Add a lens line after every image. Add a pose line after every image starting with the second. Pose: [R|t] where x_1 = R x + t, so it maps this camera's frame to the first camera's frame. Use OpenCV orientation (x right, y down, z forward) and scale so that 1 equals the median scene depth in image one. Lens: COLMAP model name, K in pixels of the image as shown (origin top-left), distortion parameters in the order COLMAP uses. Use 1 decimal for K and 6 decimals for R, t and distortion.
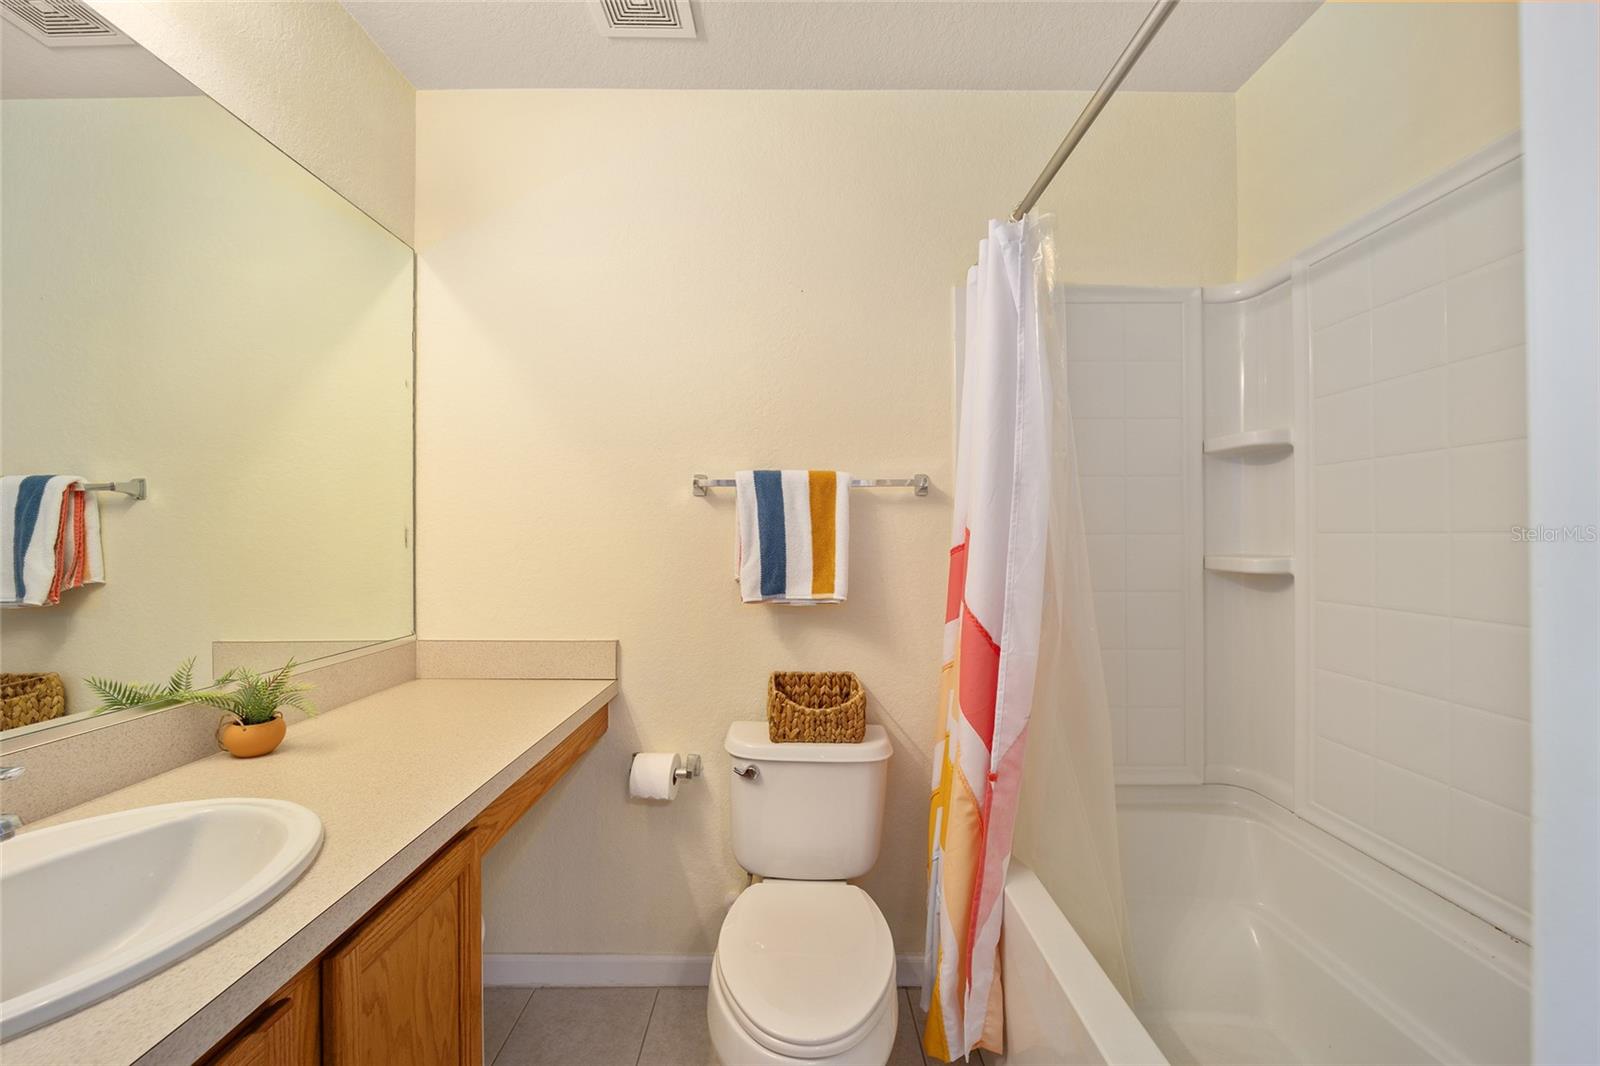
lens RADIAL K [[649.0, 0, 799.2], [0, 649.0, 531.1], [0, 0, 1]] dist [-0.014317, 0.000544]
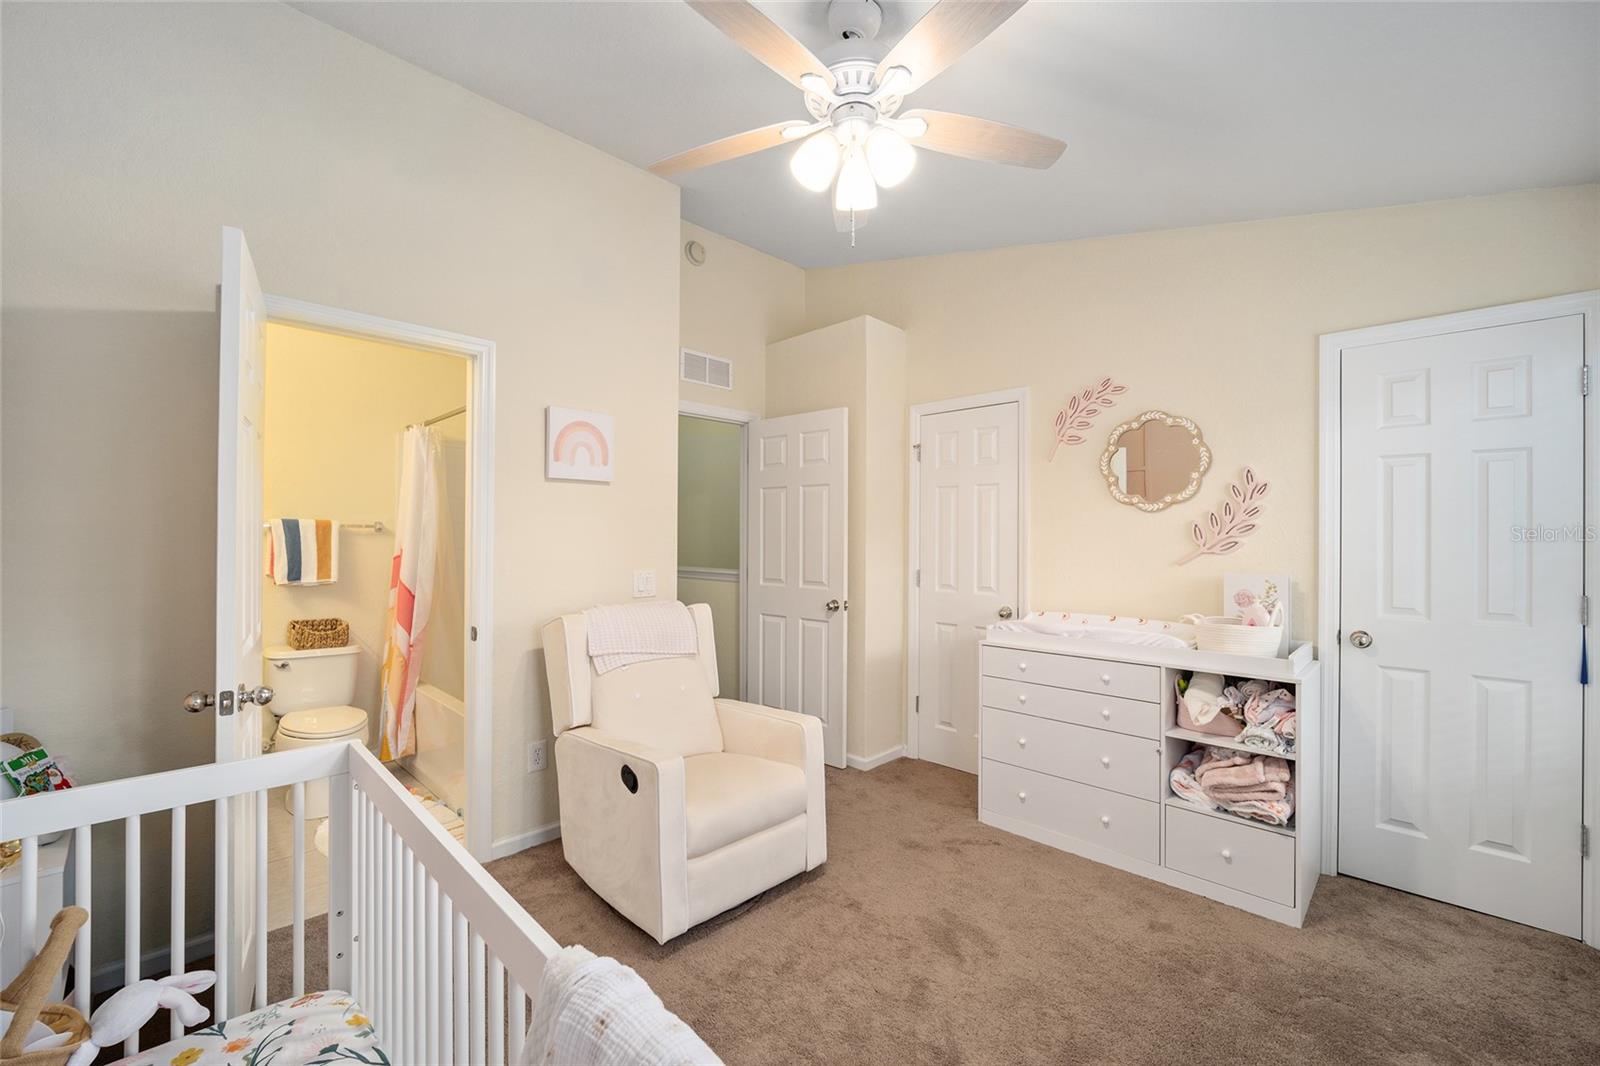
lens RADIAL K [[649.0, 0, 798.8], [0, 649.0, 531.4], [0, 0, 1]] dist [-0.014317, 0.000544]
pose [[0.704251, 0.012175, 0.709847, -0.377713], [-0.009077, 0.999926, -0.008145, -0.057934], [-0.709893, -0.000708, 0.704309, -1.622155]]
